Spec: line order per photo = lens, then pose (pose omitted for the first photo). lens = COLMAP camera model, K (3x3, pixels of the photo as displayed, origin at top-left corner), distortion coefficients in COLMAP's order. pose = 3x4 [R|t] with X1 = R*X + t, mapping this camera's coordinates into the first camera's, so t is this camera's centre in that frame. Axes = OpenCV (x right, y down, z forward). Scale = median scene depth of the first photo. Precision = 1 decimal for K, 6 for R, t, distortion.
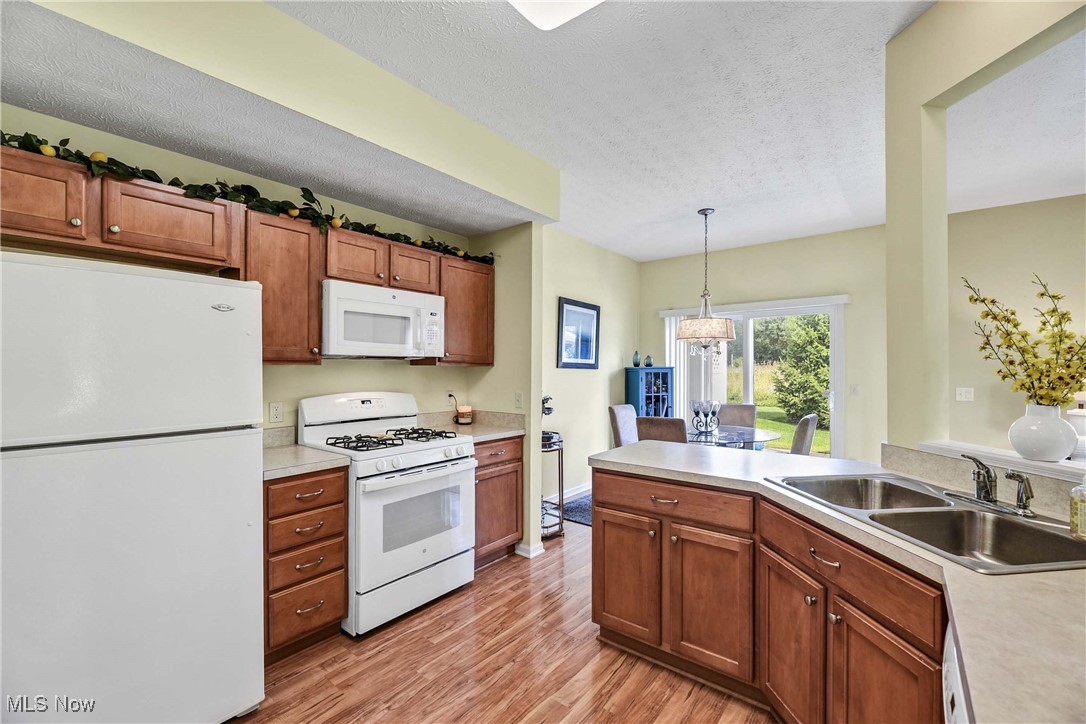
lens RADIAL K [[454.3, 0, 554.1], [0, 454.3, 364.6], [0, 0, 1]] dist [0.000158, -0.006904]
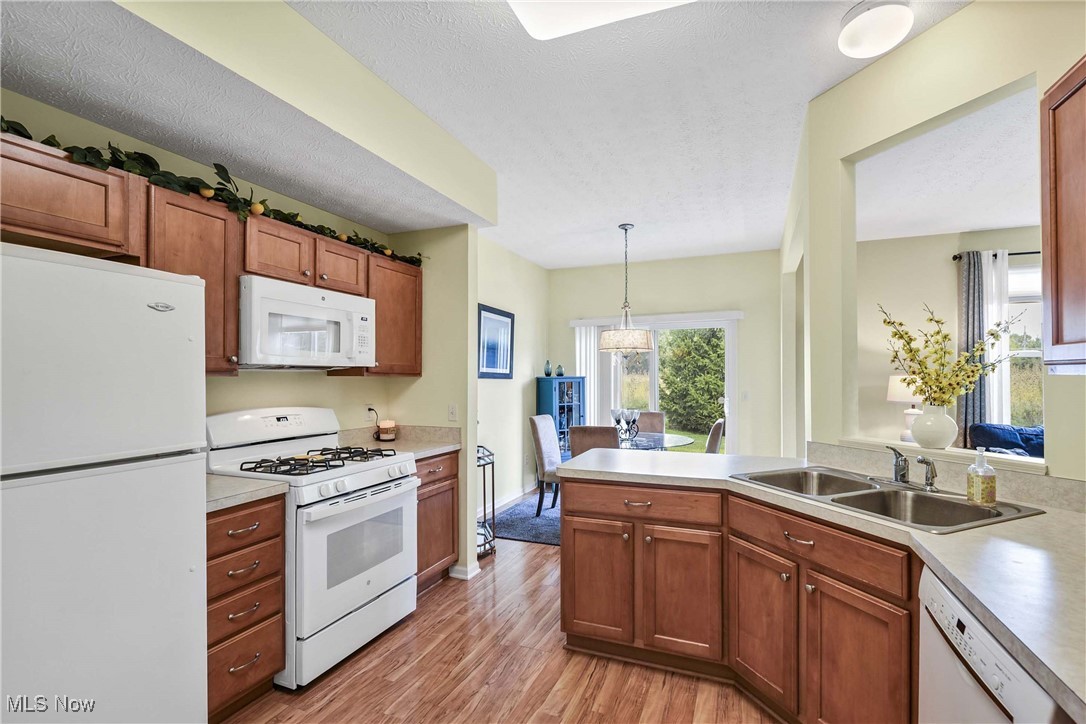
lens RADIAL K [[480.0, 0, 557.3], [0, 480.0, 373.1], [0, 0, 1]] dist [-0.003436, -0.000678]
pose [[0.962204, -0.002202, 0.272322, -0.197239], [0.002665, 0.999996, -0.001331, -0.002512], [-0.272318, 0.002007, 0.962205, -0.016758]]
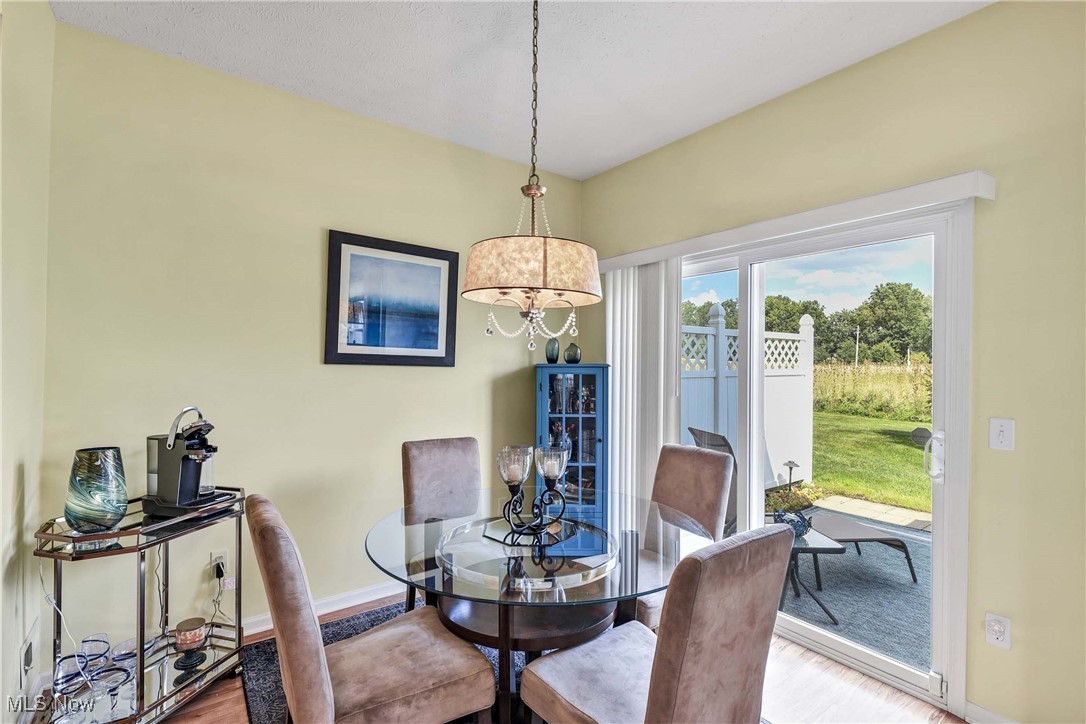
lens RADIAL K [[490.3, 0, 544.5], [0, 490.3, 363.3], [0, 0, 1]] dist [-0.000252, -0.000757]
pose [[0.962473, 0.009658, -0.271207, 0.801530], [-0.007576, 0.999933, 0.008723, -0.001314], [0.271273, -0.006341, 0.962481, 1.007175]]
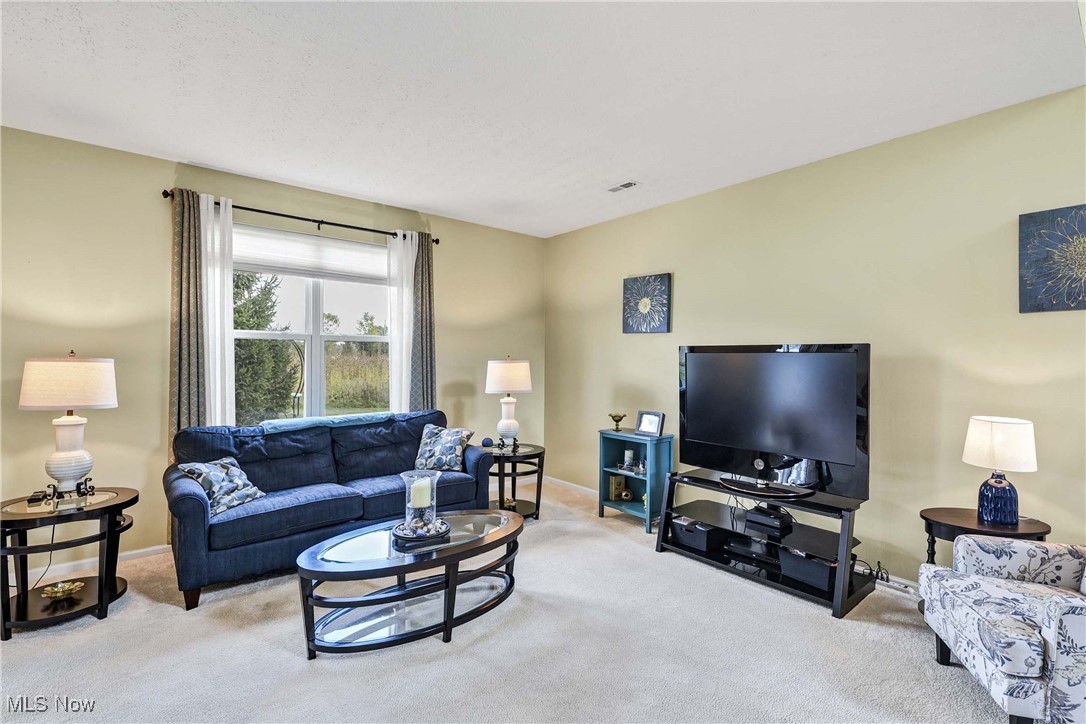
lens RADIAL K [[496.5, 0, 540.6], [0, 496.5, 365.9], [0, 0, 1]] dist [0.000965, -0.000600]
pose [[0.231855, -0.011465, 0.972683, 0.754199], [-0.009005, 0.999862, 0.013931, -0.007600], [-0.972709, -0.011989, 0.231720, 0.036062]]
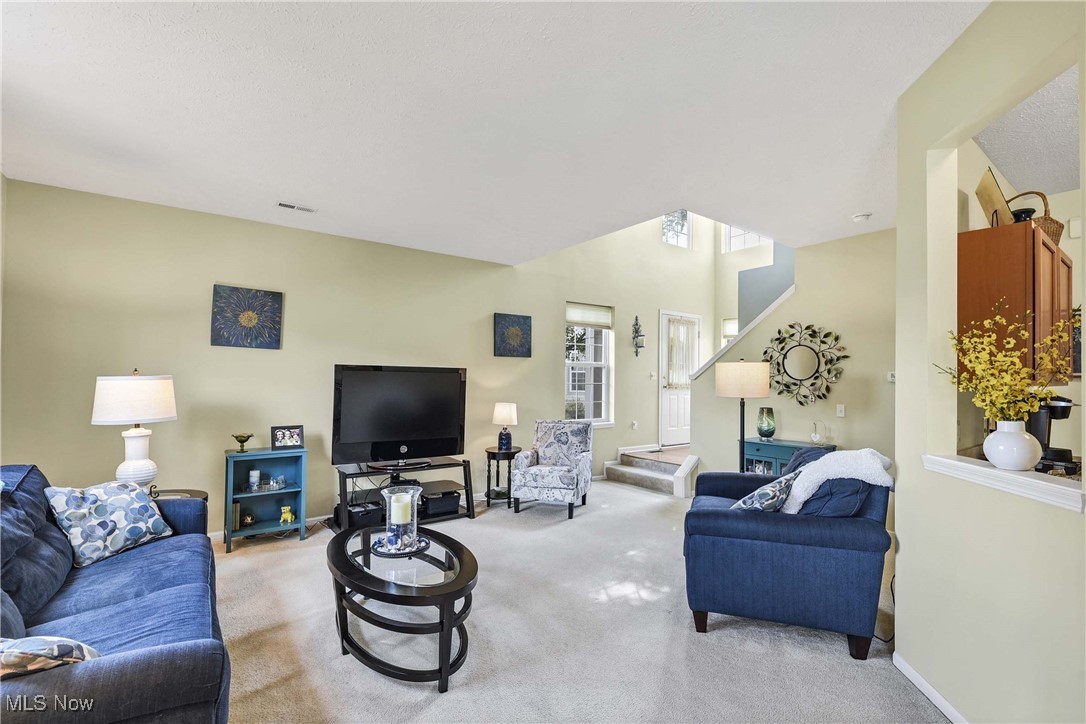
lens RADIAL K [[496.5, 0, 540.6], [0, 496.5, 365.9], [0, 0, 1]] dist [0.000965, -0.000600]
pose [[-0.957705, -0.002217, 0.287744, 1.135108], [-0.011326, 0.999486, -0.029997, -0.000588], [-0.287530, -0.031987, -0.957237, 1.516219]]
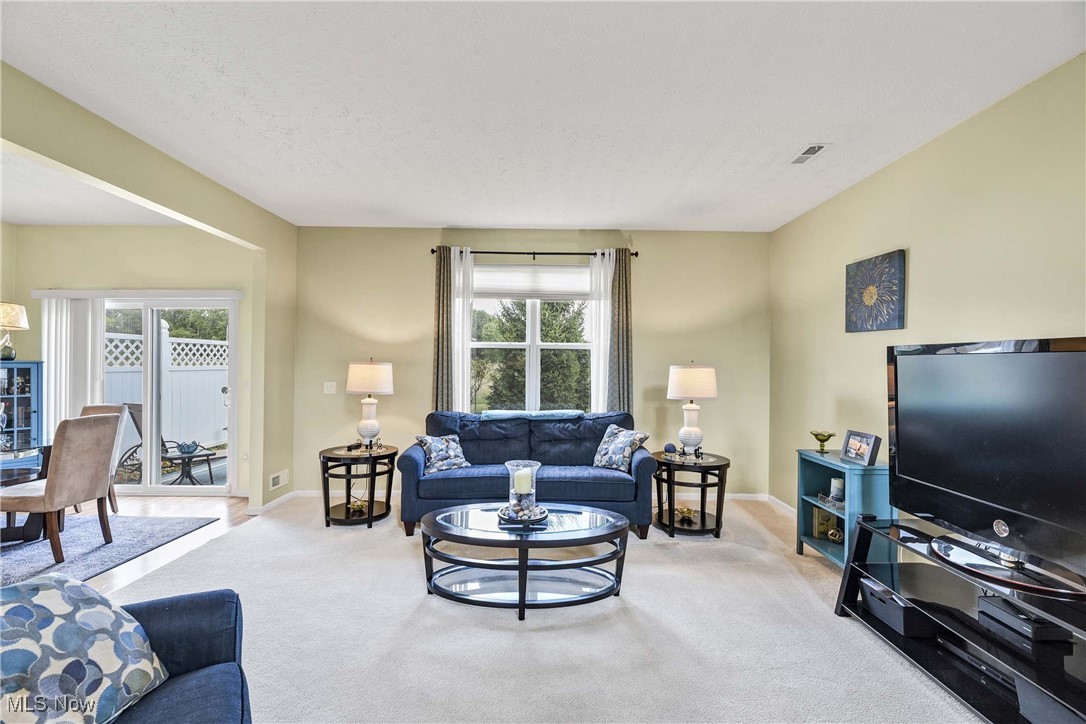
lens RADIAL K [[451.4, 0, 540.4], [0, 451.4, 364.0], [0, 0, 1]] dist [0.003587, -0.004017]
pose [[0.792995, 0.007554, 0.609181, 1.099129], [-0.011275, 0.999934, 0.002278, -0.005205], [-0.609124, -0.008675, 0.793028, -0.374292]]
